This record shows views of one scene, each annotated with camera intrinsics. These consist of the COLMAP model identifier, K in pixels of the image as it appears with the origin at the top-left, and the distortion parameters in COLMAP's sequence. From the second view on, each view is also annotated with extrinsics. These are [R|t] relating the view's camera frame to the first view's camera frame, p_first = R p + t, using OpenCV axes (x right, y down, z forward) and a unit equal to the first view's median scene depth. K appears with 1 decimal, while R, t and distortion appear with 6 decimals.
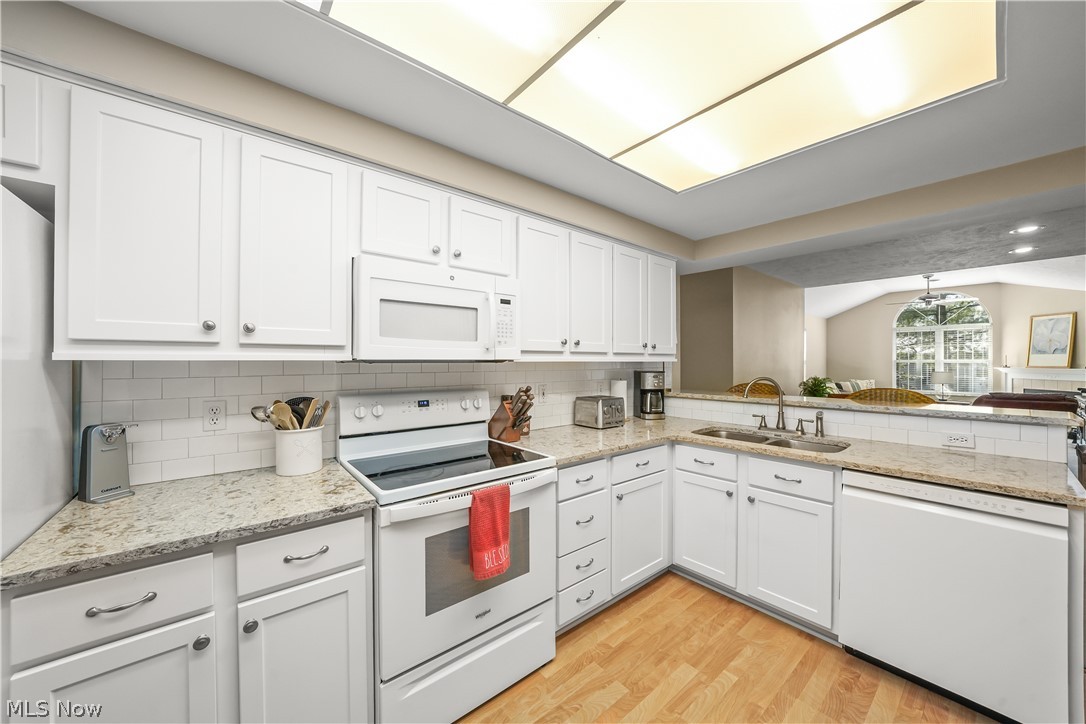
lens RADIAL K [[379.5, 0, 540.6], [0, 379.5, 362.8], [0, 0, 1]] dist [-0.016208, 0.000586]
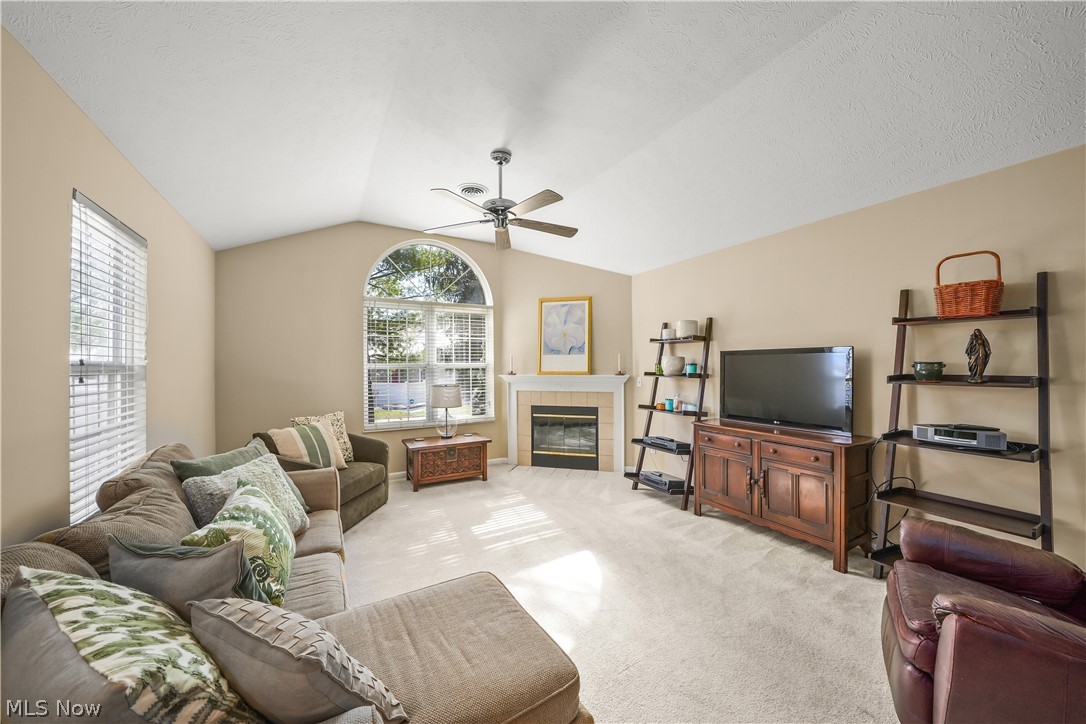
lens RADIAL K [[379.5, 0, 540.6], [0, 379.5, 363.6], [0, 0, 1]] dist [-0.016208, 0.000586]
pose [[0.158666, 0.000924, 0.987332, 0.654878], [0.009354, 0.999953, -0.002439, -0.005179], [-0.987288, 0.009622, 0.158650, 0.916026]]
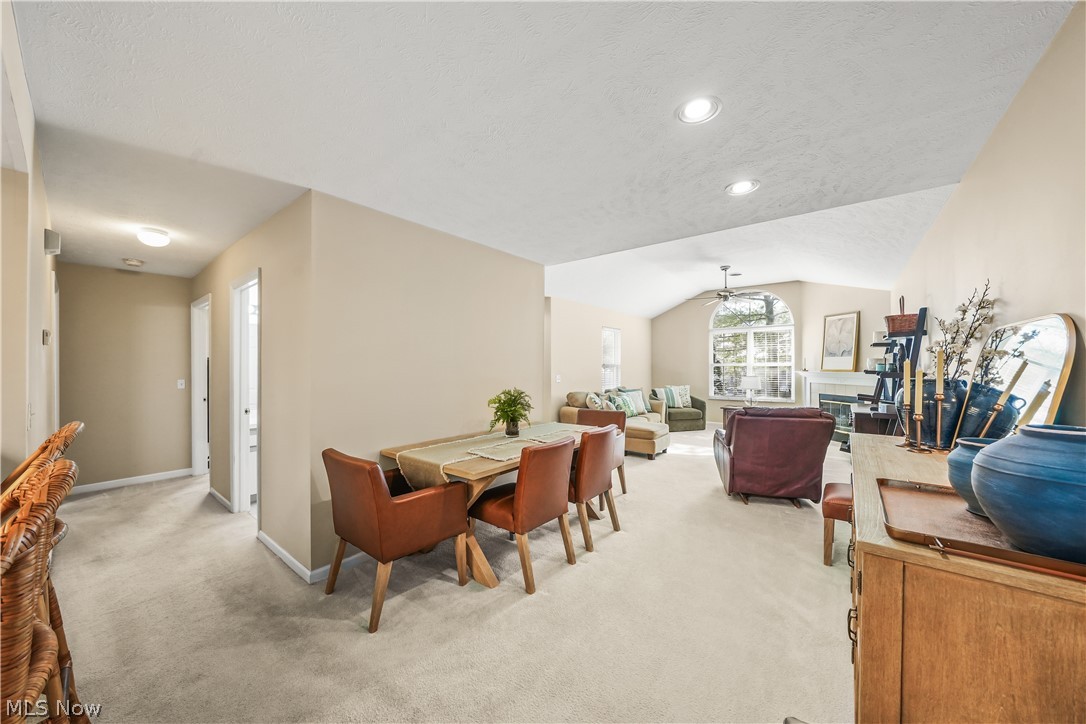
lens RADIAL K [[379.5, 0, 540.6], [0, 379.5, 364.2], [0, 0, 1]] dist [-0.016208, 0.000586]
pose [[0.977682, -0.004189, 0.210047, 0.436462], [0.006172, 0.999942, -0.008785, -0.000865], [-0.209999, 0.009885, 0.977652, 0.225418]]
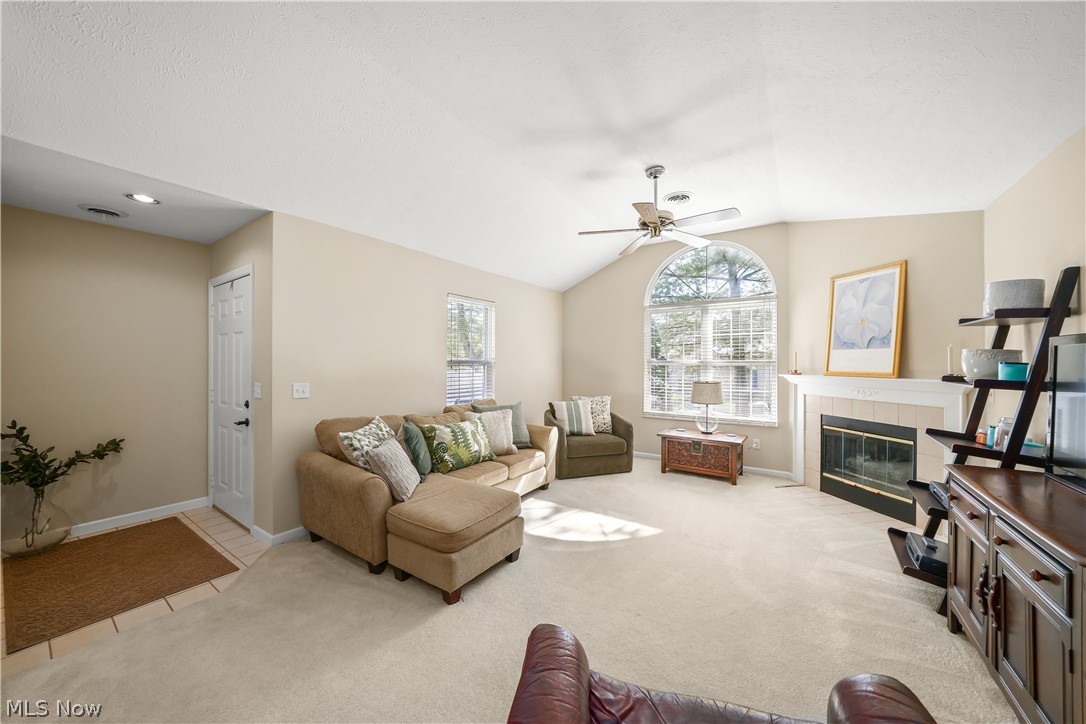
lens RADIAL K [[379.5, 0, 540.3], [0, 379.5, 361.1], [0, 0, 1]] dist [-0.016208, 0.000586]
pose [[0.960054, 0.002218, 0.279807, 0.803593], [0.000327, 0.999959, -0.009049, -0.002206], [-0.279816, 0.008779, 0.960014, 0.621218]]
